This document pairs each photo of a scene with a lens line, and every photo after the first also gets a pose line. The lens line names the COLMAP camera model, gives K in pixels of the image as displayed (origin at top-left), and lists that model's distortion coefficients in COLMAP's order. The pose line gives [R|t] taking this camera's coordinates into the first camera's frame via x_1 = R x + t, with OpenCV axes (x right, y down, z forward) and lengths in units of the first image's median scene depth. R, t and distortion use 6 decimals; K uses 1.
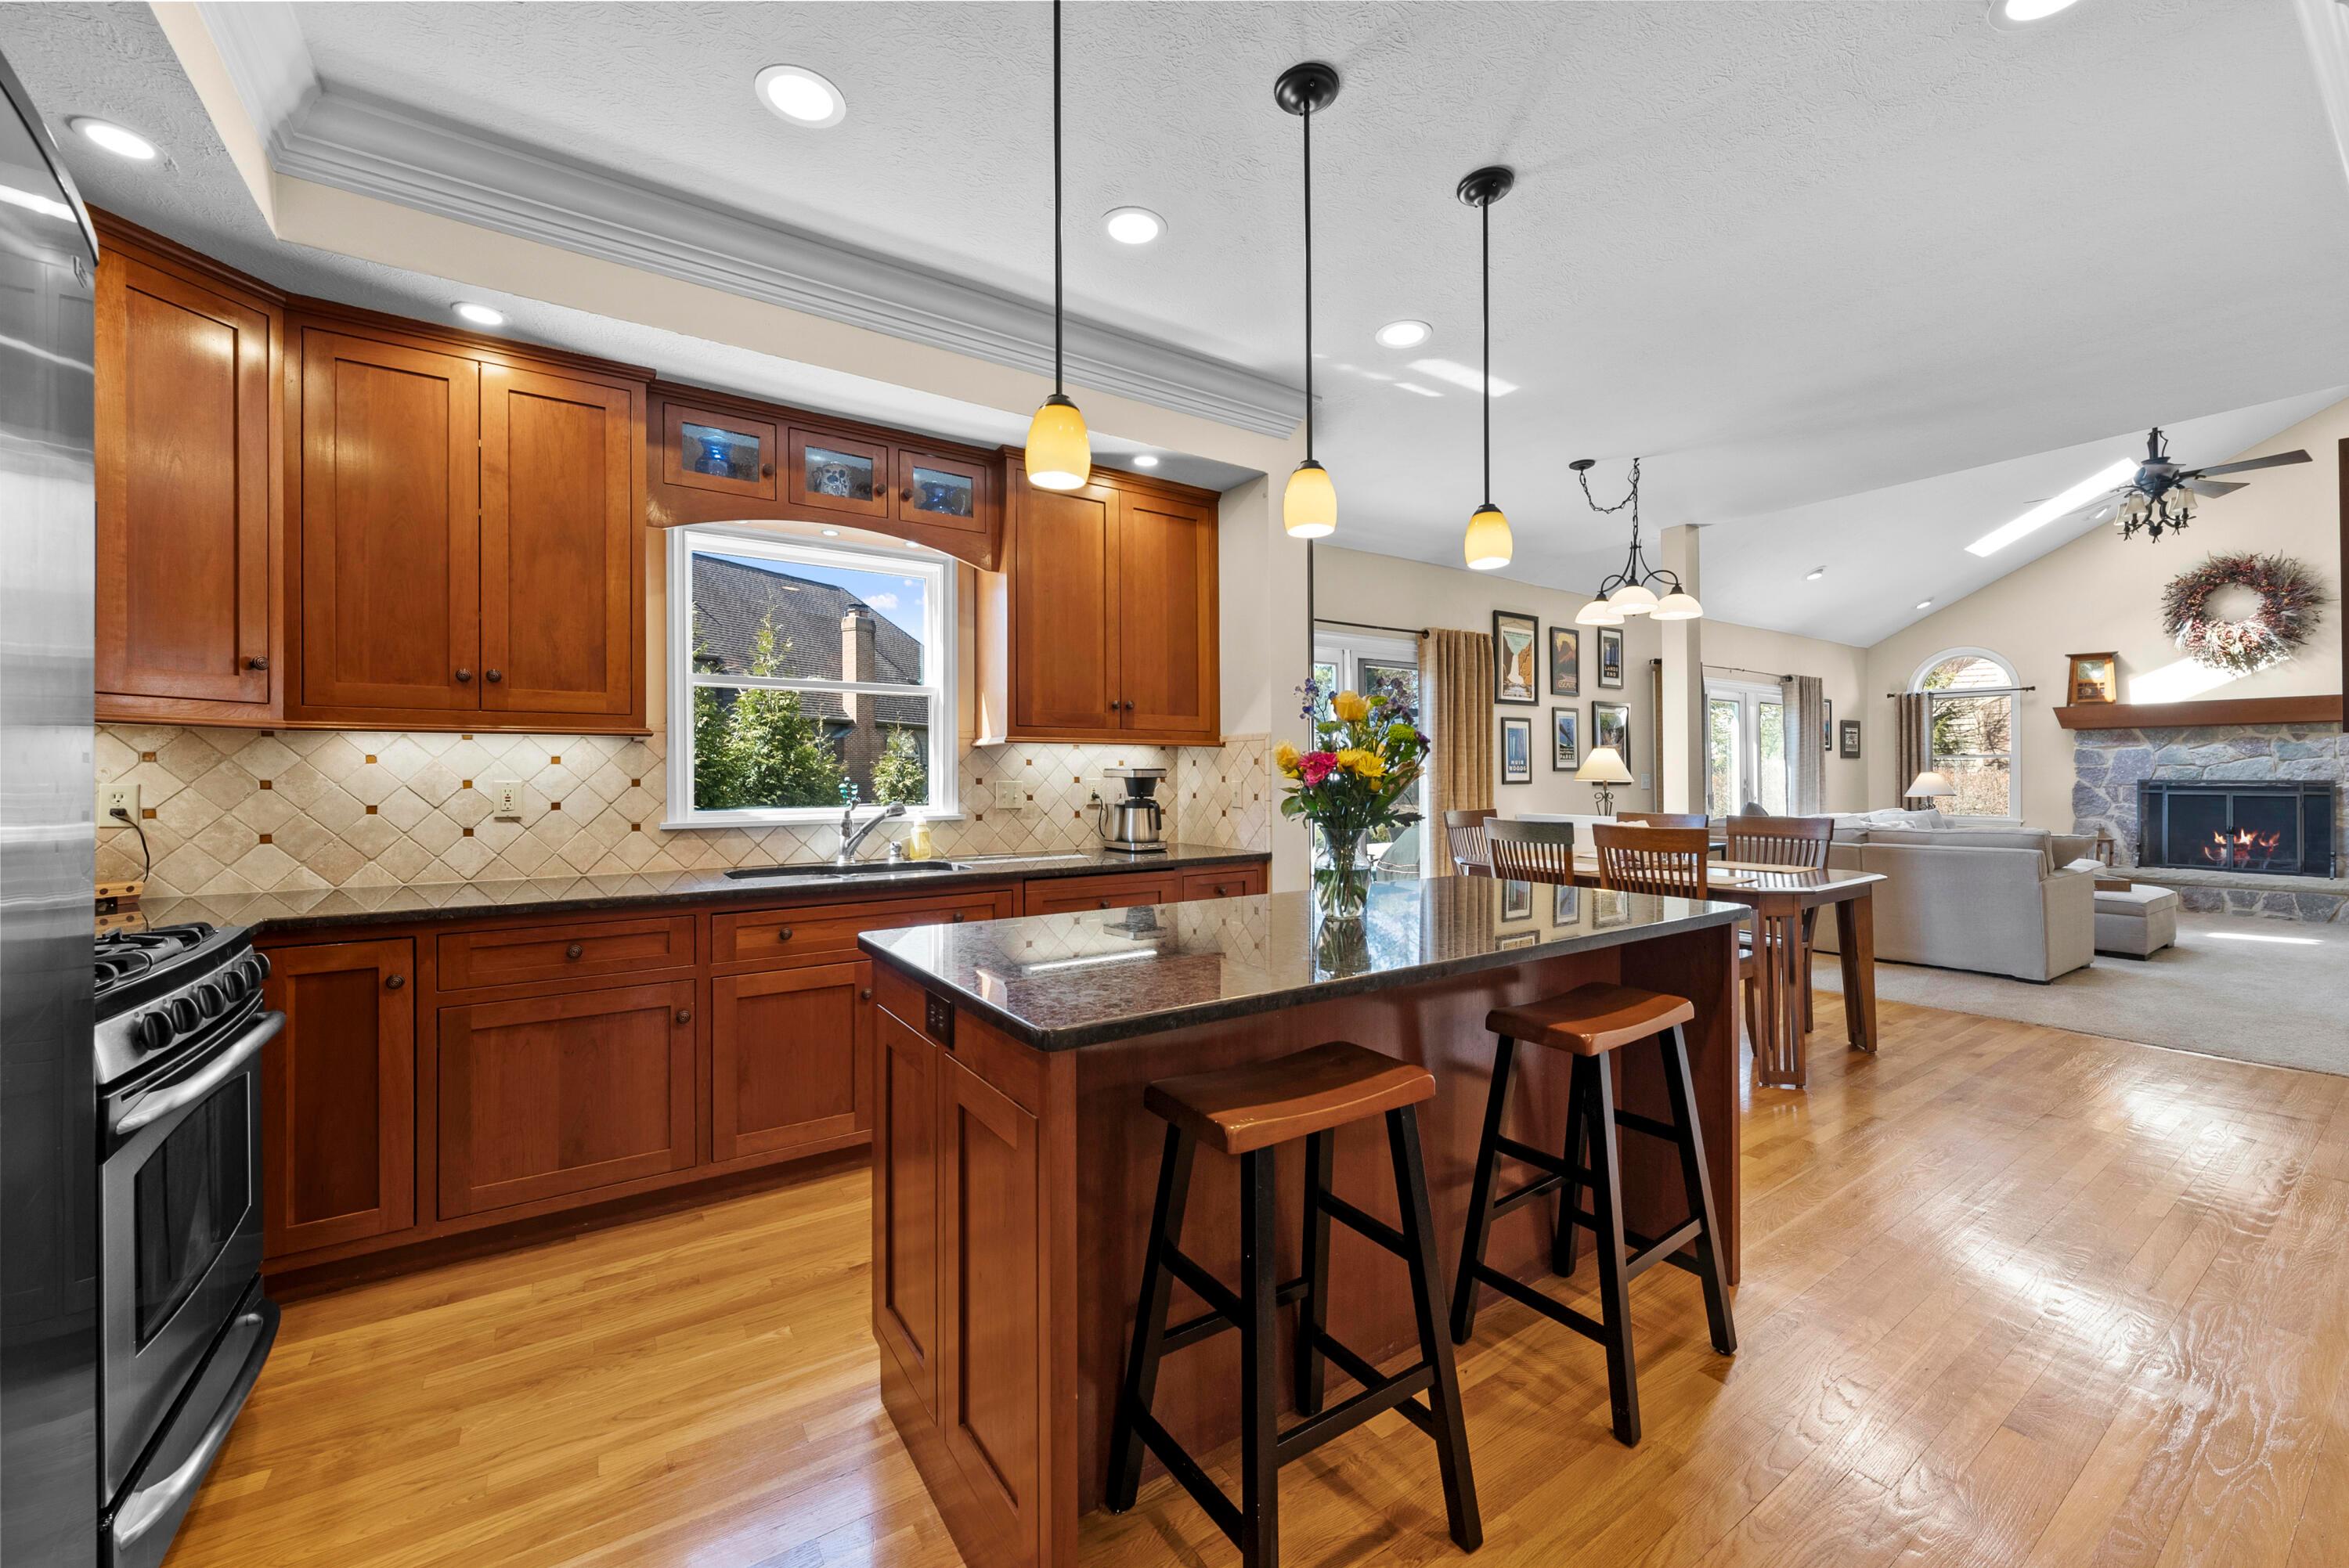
lens RADIAL K [[901.7, 0, 1176.2], [0, 901.7, 778.2], [0, 0, 1]] dist [-0.006689, 0.001720]
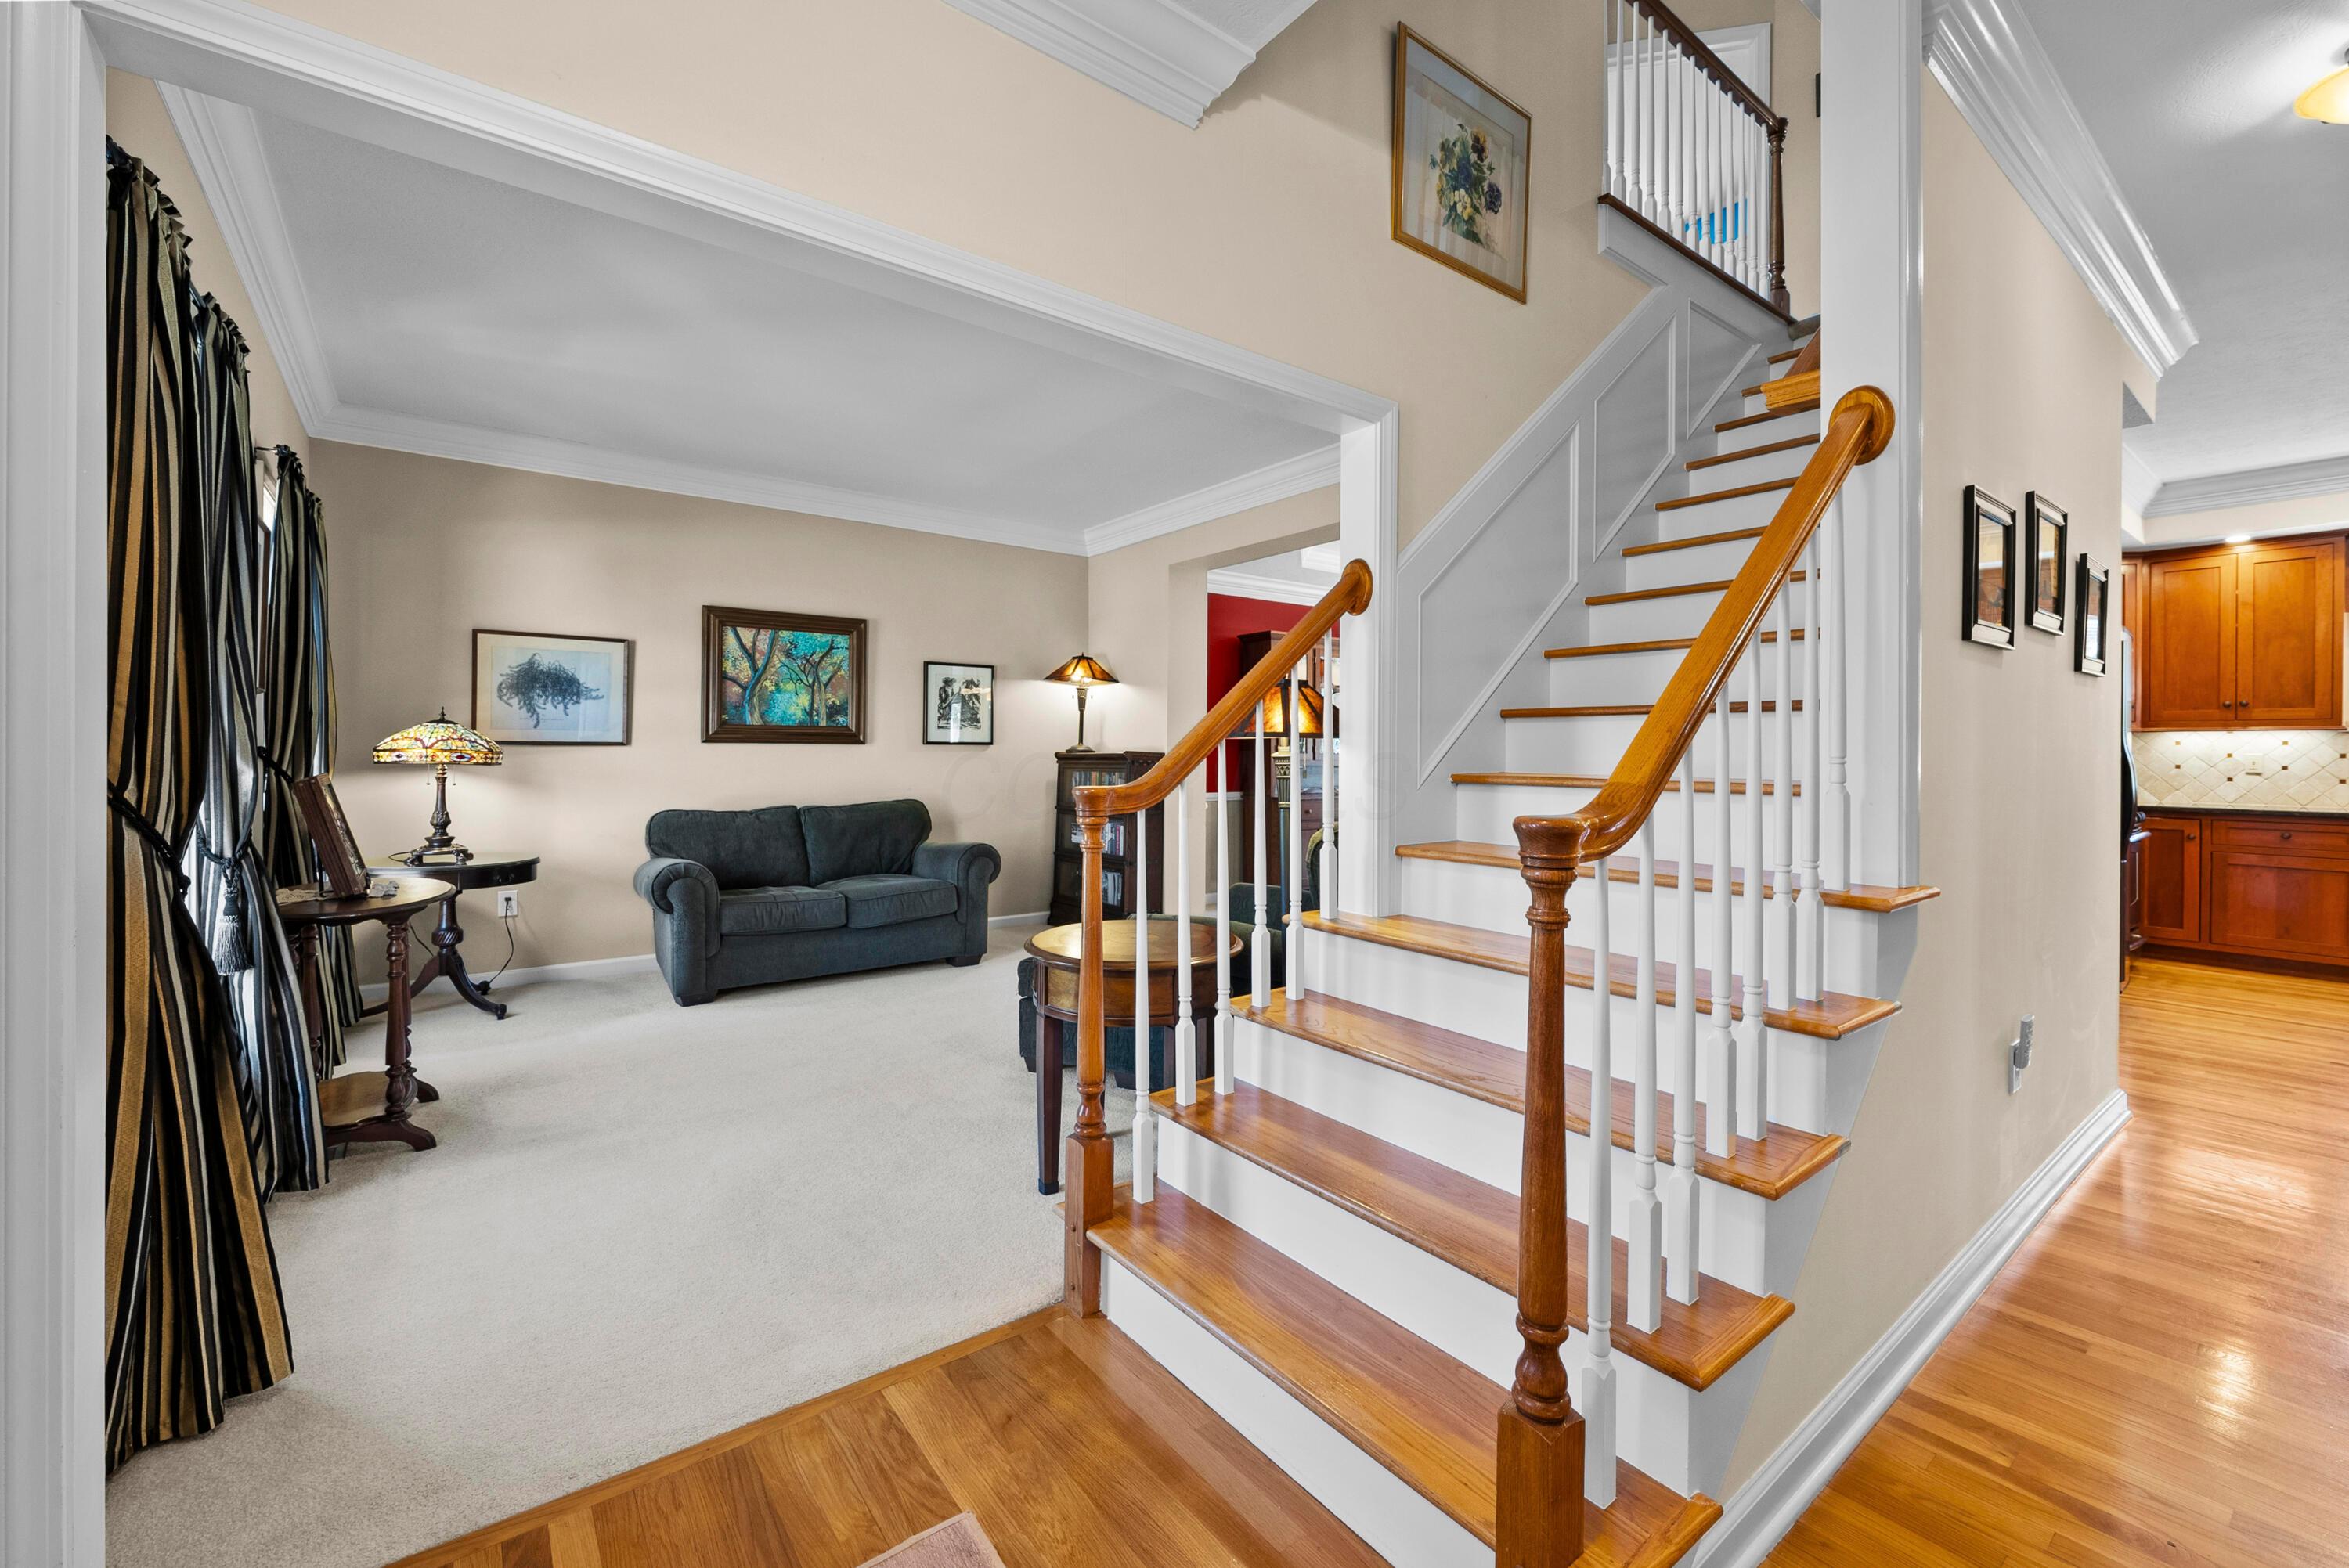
lens RADIAL K [[972.4, 0, 1179.3], [0, 972.4, 756.1], [0, 0, 1]] dist [0.000641, 0.000788]
pose [[0.070207, 0.008133, -0.997499, 1.322316], [-0.003204, 0.999963, 0.007927, -0.001748], [0.997527, 0.002640, 0.070230, -1.621243]]
